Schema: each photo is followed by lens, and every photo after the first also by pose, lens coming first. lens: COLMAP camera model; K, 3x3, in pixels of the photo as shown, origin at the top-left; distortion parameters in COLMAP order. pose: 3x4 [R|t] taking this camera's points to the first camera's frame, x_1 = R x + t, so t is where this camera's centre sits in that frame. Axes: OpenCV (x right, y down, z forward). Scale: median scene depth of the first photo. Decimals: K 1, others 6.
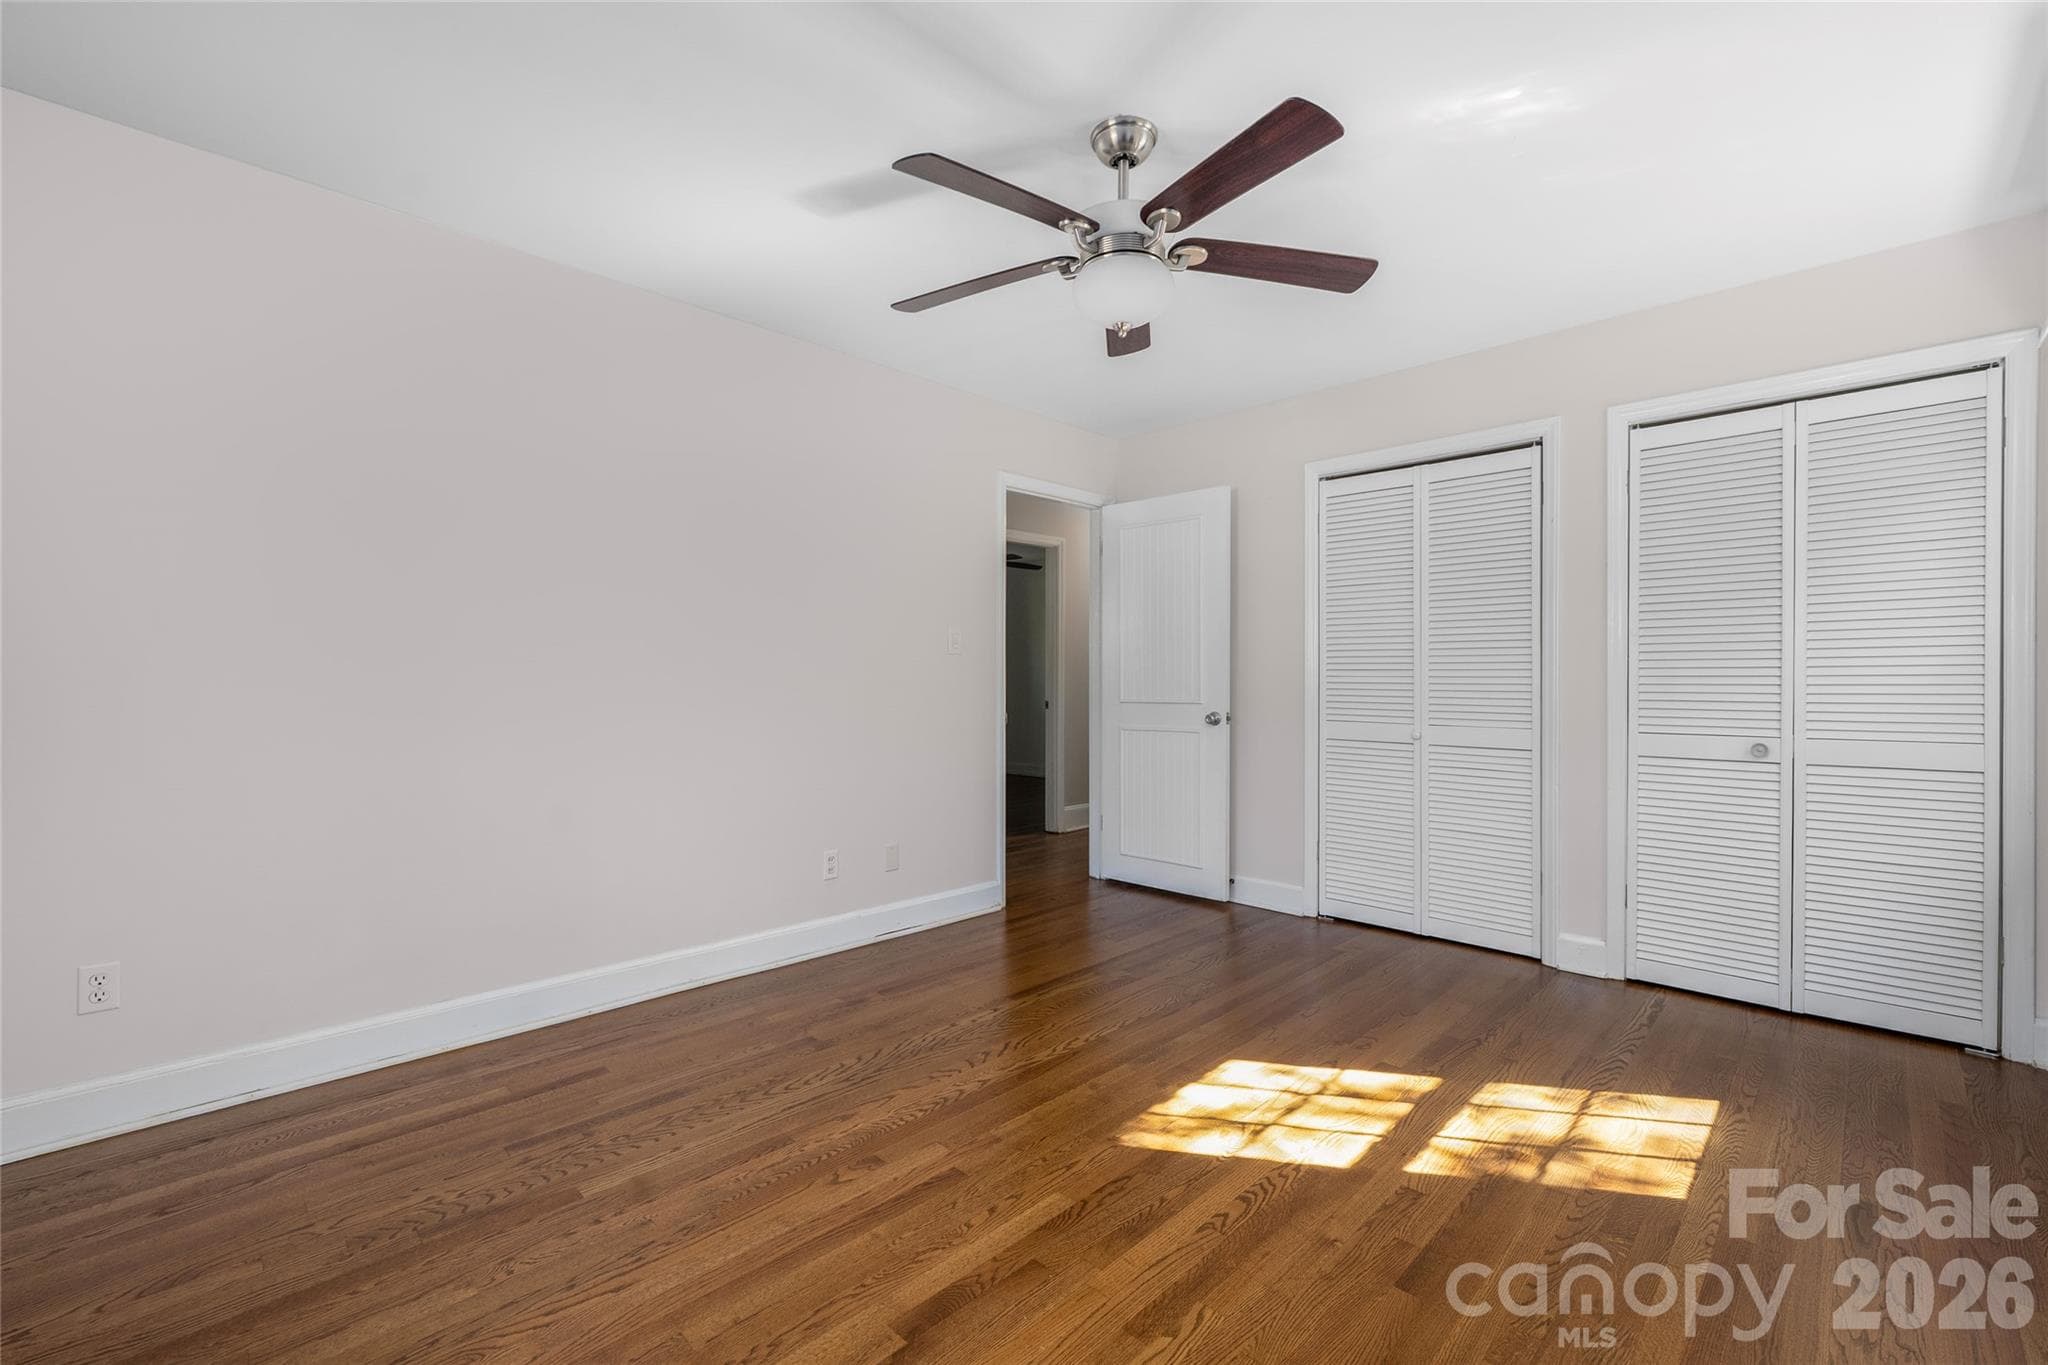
lens RADIAL K [[845.9, 0, 1020.1], [0, 845.9, 678.5], [0, 0, 1]] dist [0.001035, -0.000073]
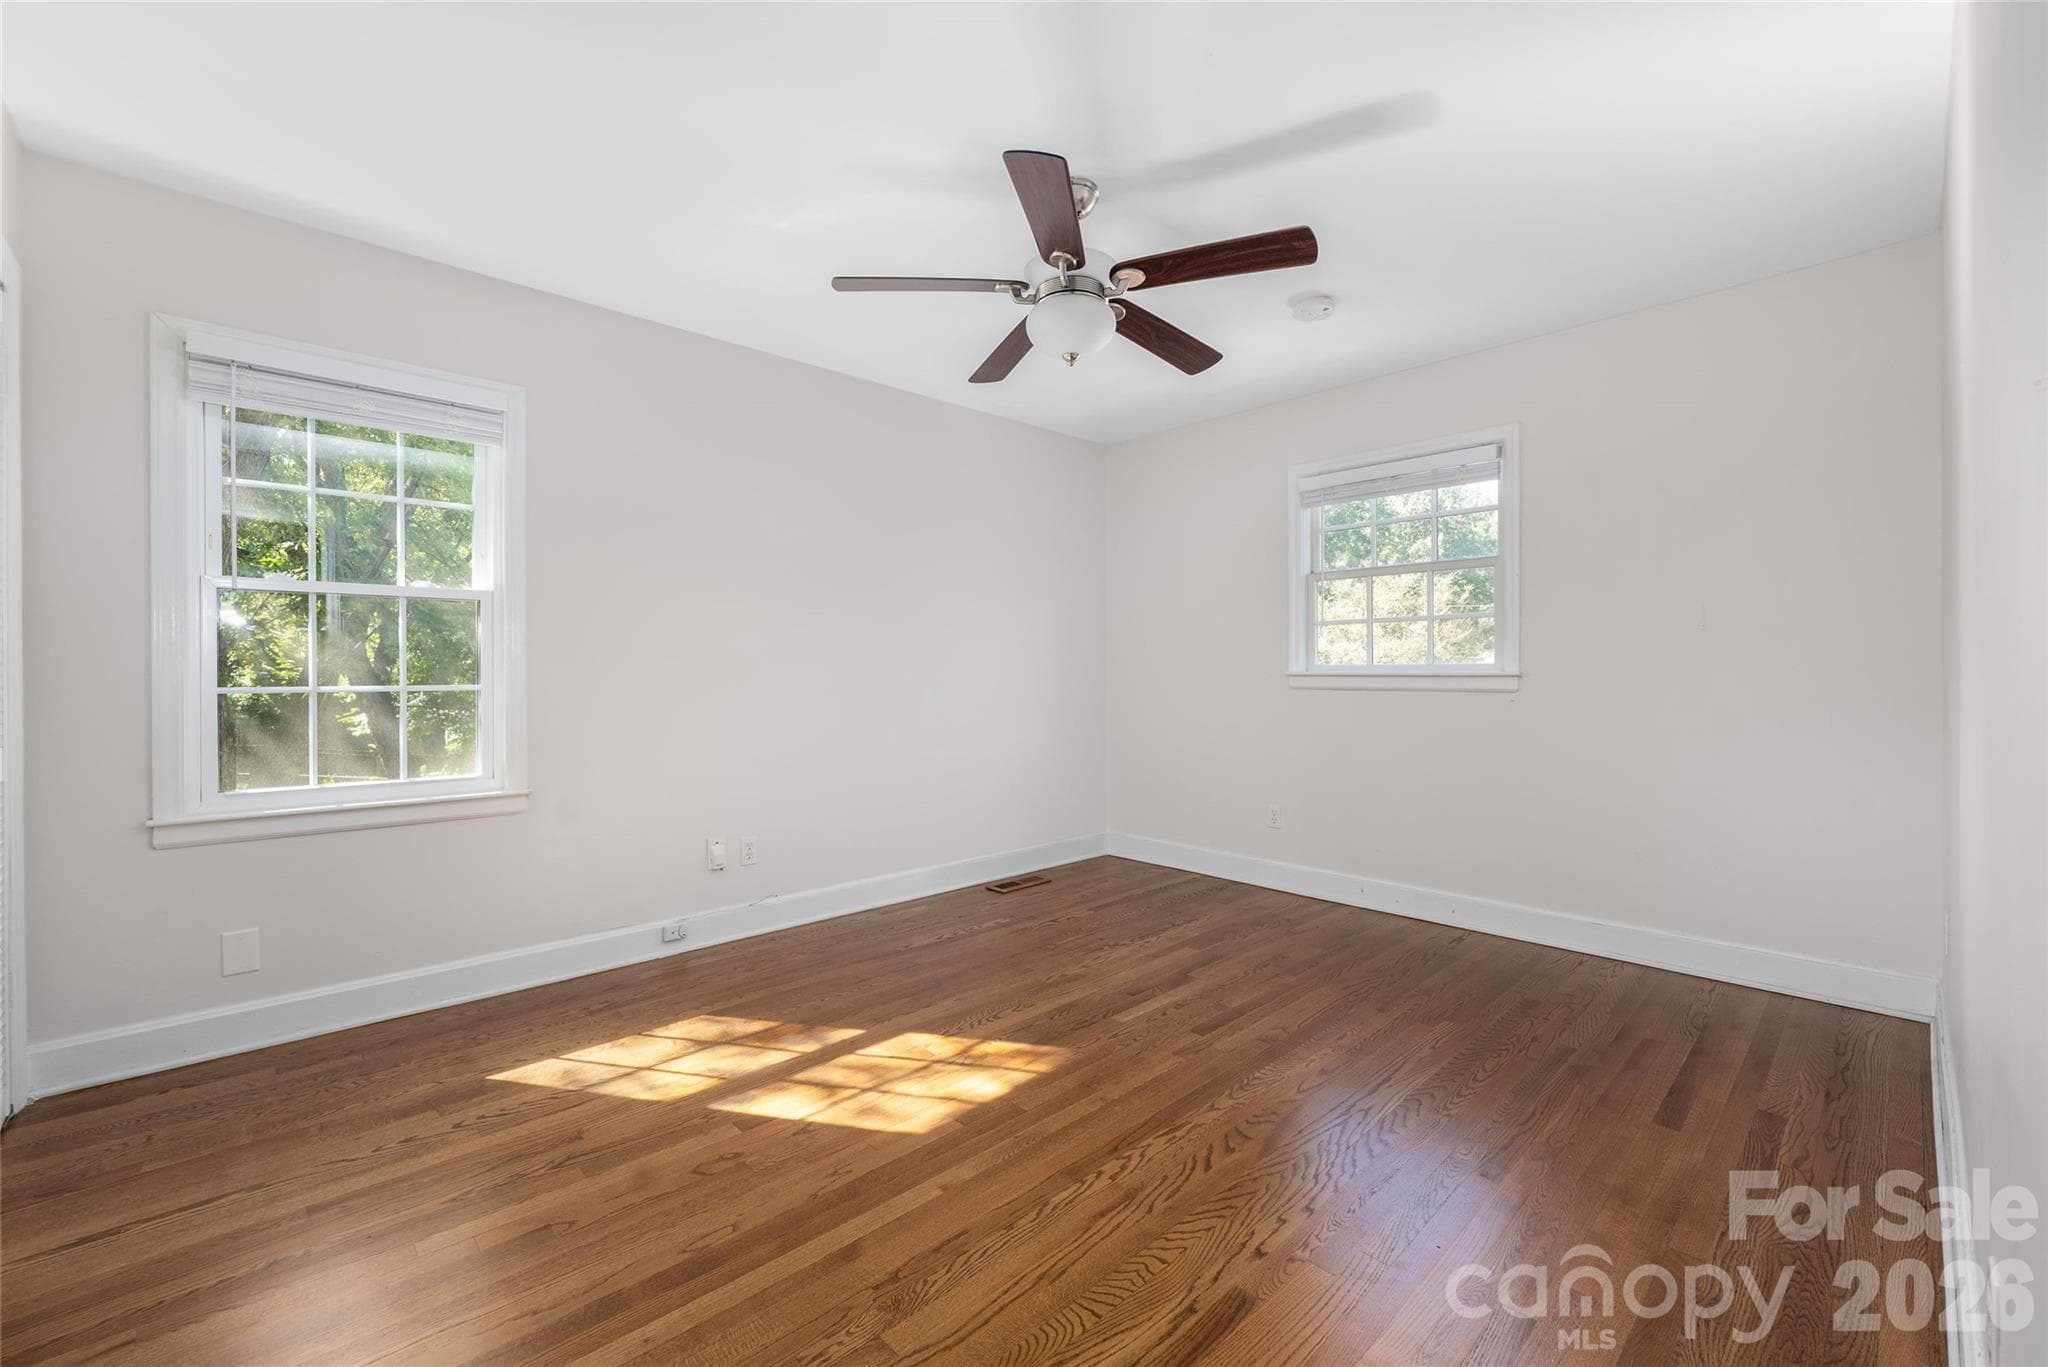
lens RADIAL K [[845.9, 0, 1029.2], [0, 845.9, 676.8], [0, 0, 1]] dist [0.001035, -0.000073]
pose [[-0.999850, 0.001298, 0.017262, 0.161462], [0.001478, 0.999944, 0.010461, 0.000226], [-0.017248, 0.010485, -0.999796, 2.209155]]
